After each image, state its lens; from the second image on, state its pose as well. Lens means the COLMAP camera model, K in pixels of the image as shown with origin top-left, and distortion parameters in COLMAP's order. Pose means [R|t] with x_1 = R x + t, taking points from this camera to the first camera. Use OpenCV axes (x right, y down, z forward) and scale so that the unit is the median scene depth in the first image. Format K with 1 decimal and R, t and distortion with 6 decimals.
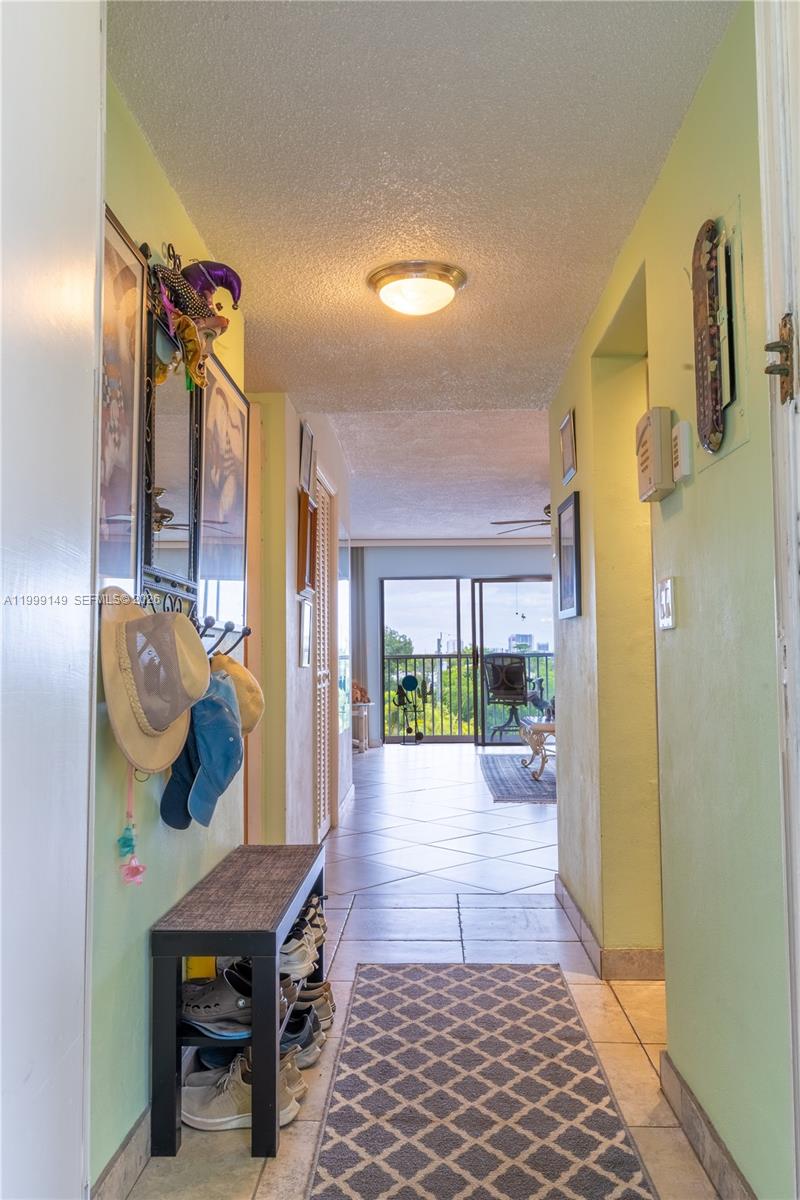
lens RADIAL K [[944.9, 0, 400.0], [0, 944.9, 600.0], [0, 0, 1]] dist [0.000070, -0.000024]
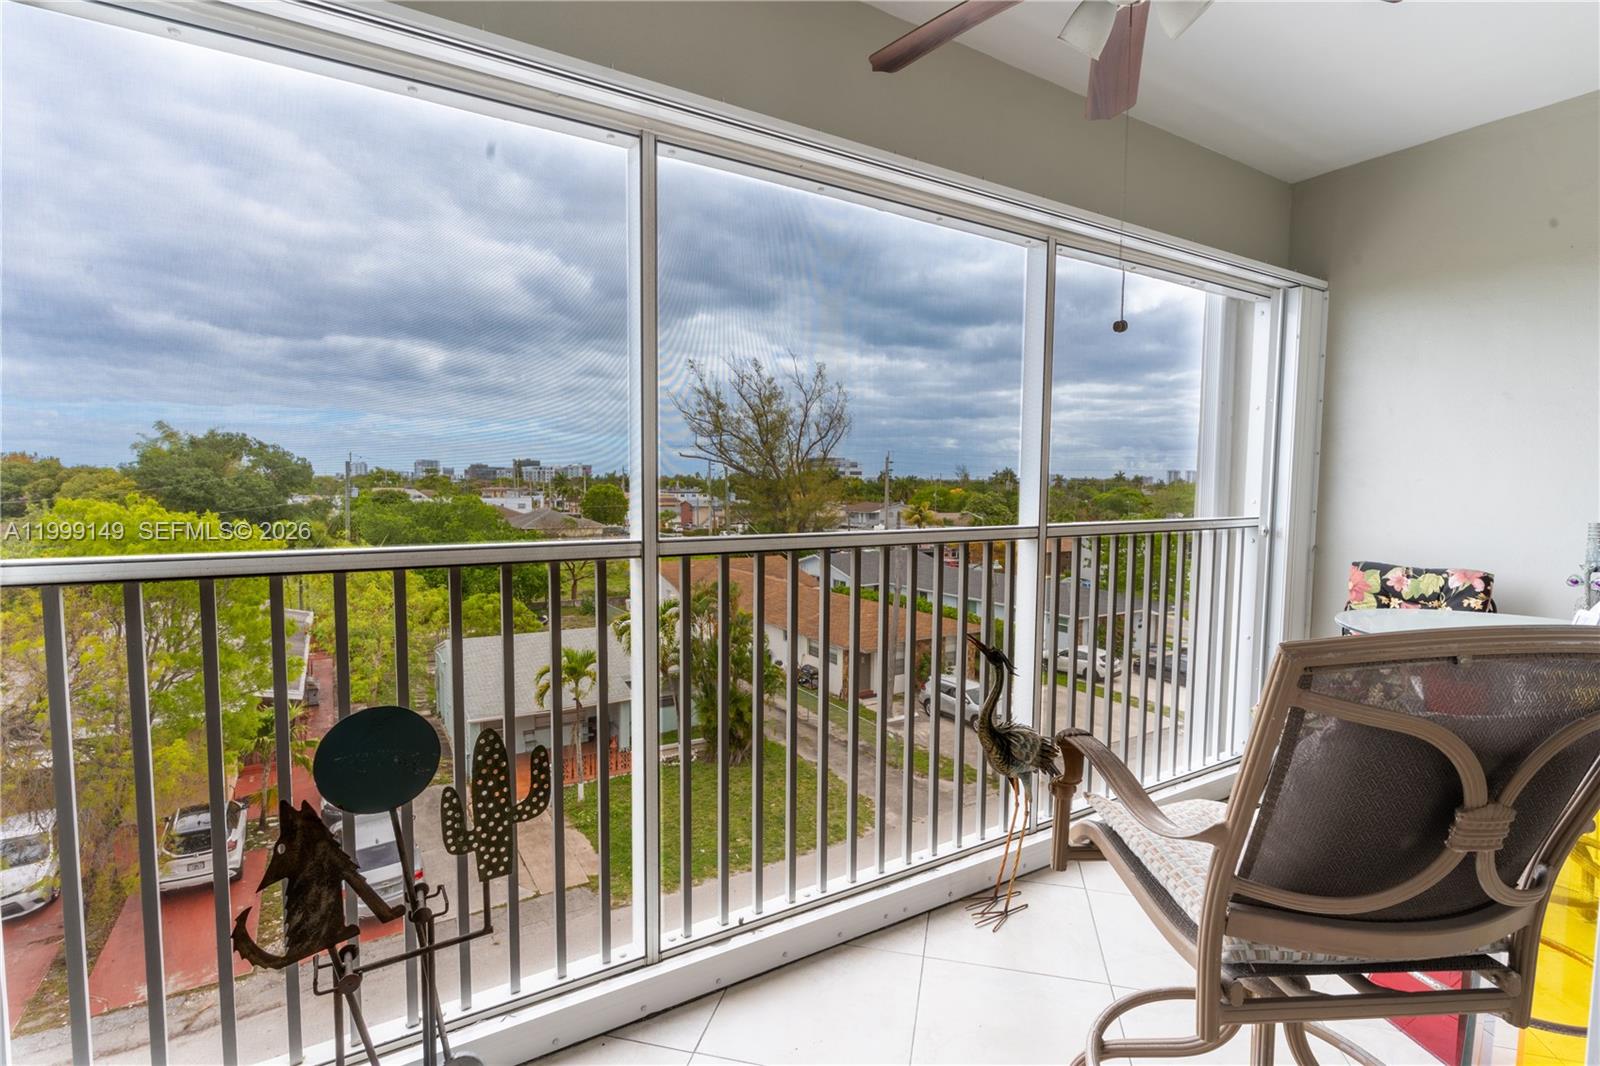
lens RADIAL K [[757.5, 0, 800.0], [0, 757.5, 533.0], [0, 0, 1]] dist [0.002892, 0.000253]
pose [[0.835142, -0.027581, 0.549343, 0.001412], [-0.042740, 0.992468, 0.114805, 0.038982], [-0.548372, -0.119357, 0.827673, 0.876980]]
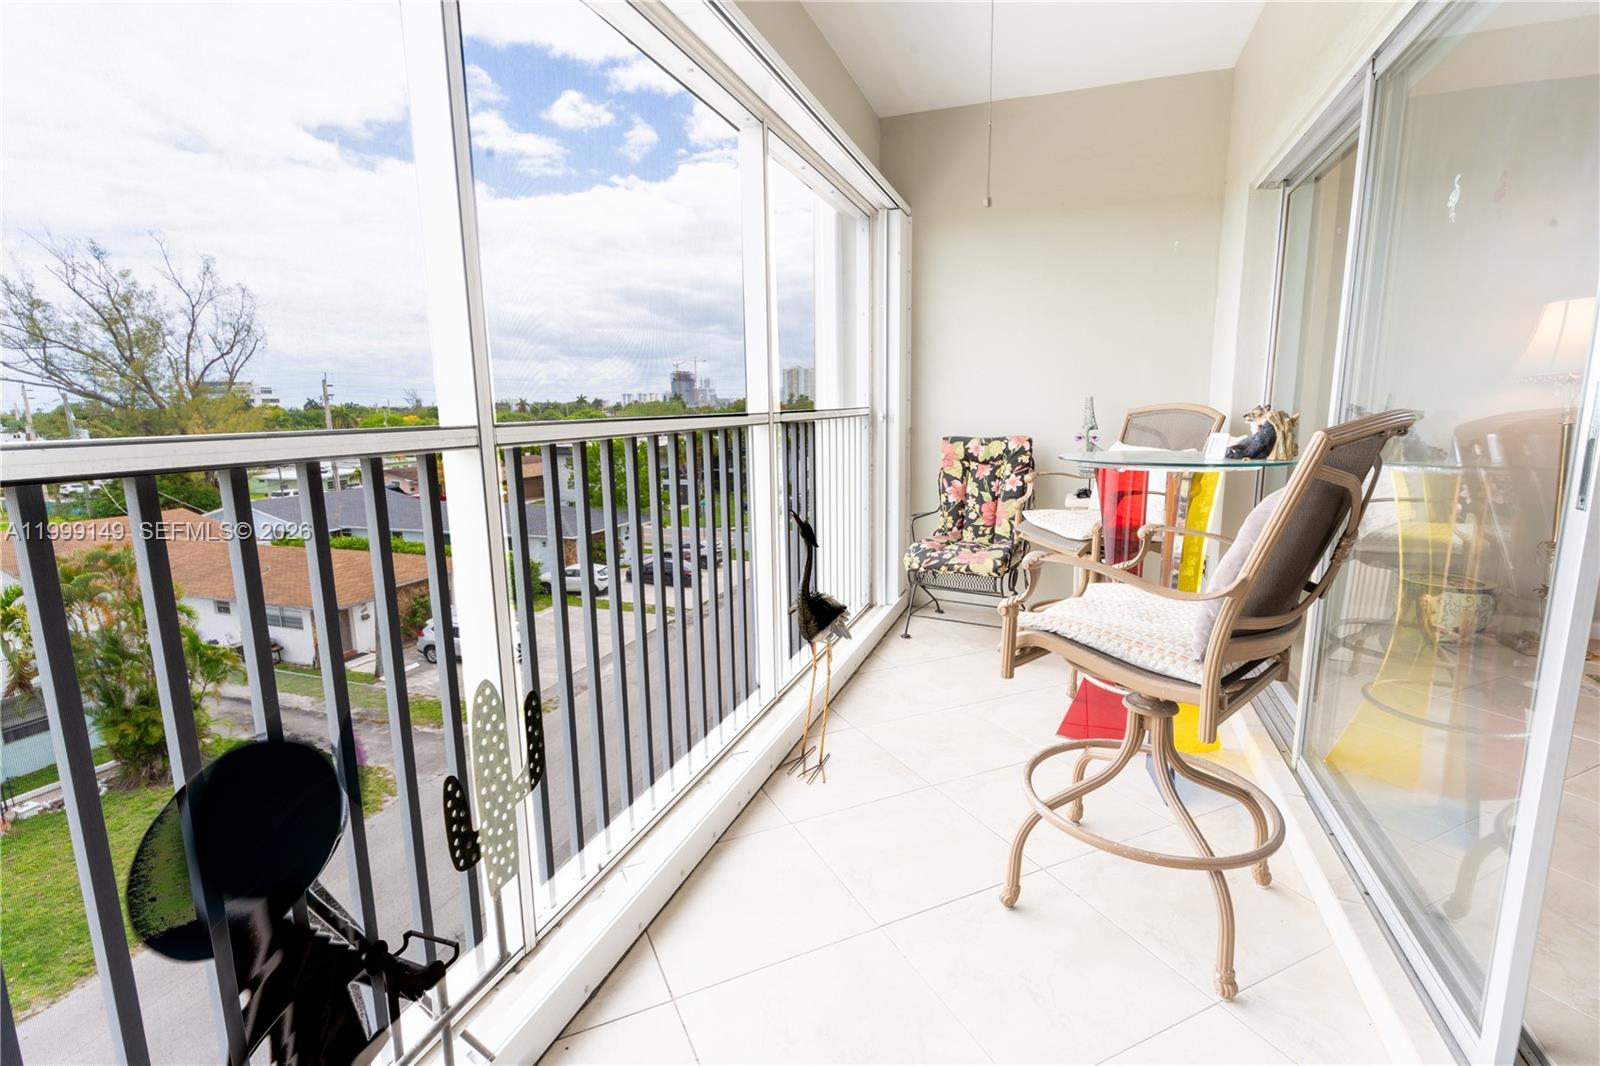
lens RADIAL K [[757.5, 0, 800.0], [0, 757.5, 533.0], [0, 0, 1]] dist [0.002892, 0.000253]
pose [[0.309701, -0.161464, 0.937025, -0.026921], [-0.041778, 0.982214, 0.183059, 0.049528], [-0.949916, -0.095840, 0.297447, 0.925470]]
